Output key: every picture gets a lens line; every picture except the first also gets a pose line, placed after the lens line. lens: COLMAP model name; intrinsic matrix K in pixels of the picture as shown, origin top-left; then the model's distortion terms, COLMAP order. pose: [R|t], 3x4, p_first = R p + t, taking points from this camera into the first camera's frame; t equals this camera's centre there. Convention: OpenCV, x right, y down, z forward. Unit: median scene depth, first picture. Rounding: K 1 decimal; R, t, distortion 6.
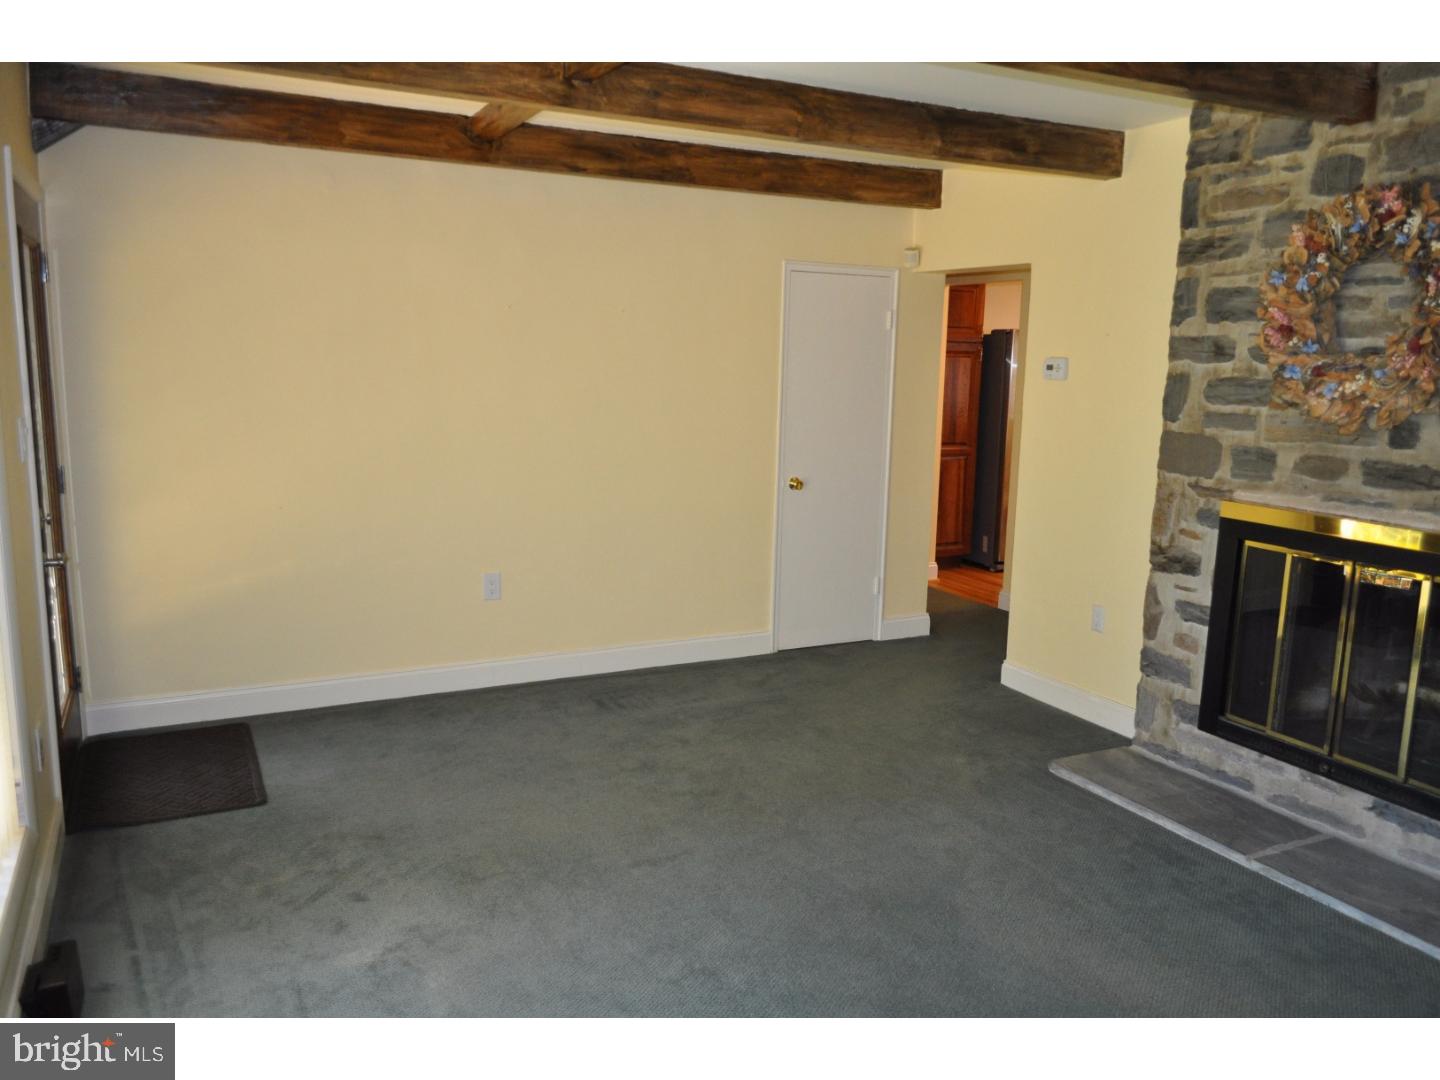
lens RADIAL K [[1133.7, 0, 722.1], [0, 1133.7, 541.8], [0, 0, 1]] dist [-0.002119, 0.005894]
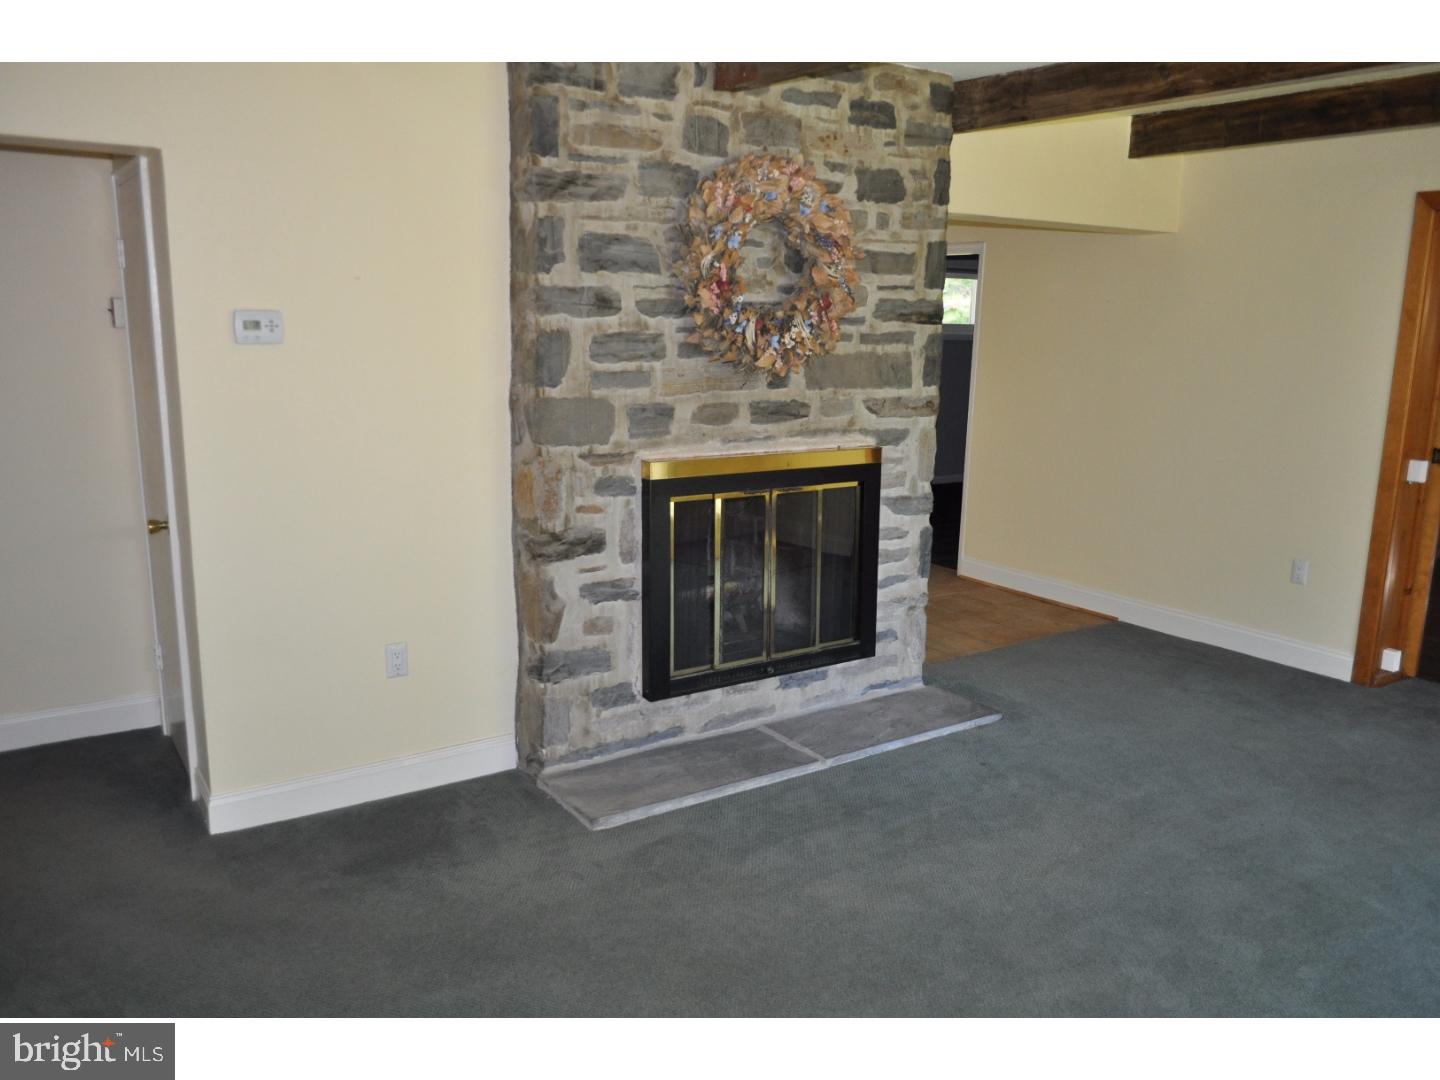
lens RADIAL K [[1133.7, 0, 722.1], [0, 1133.7, 541.6], [0, 0, 1]] dist [-0.002119, 0.005894]
pose [[-0.150868, -0.219937, 0.963777, -0.500686], [0.143597, 0.959720, 0.241489, -0.194385], [-0.978069, 0.174828, -0.113208, 1.060797]]
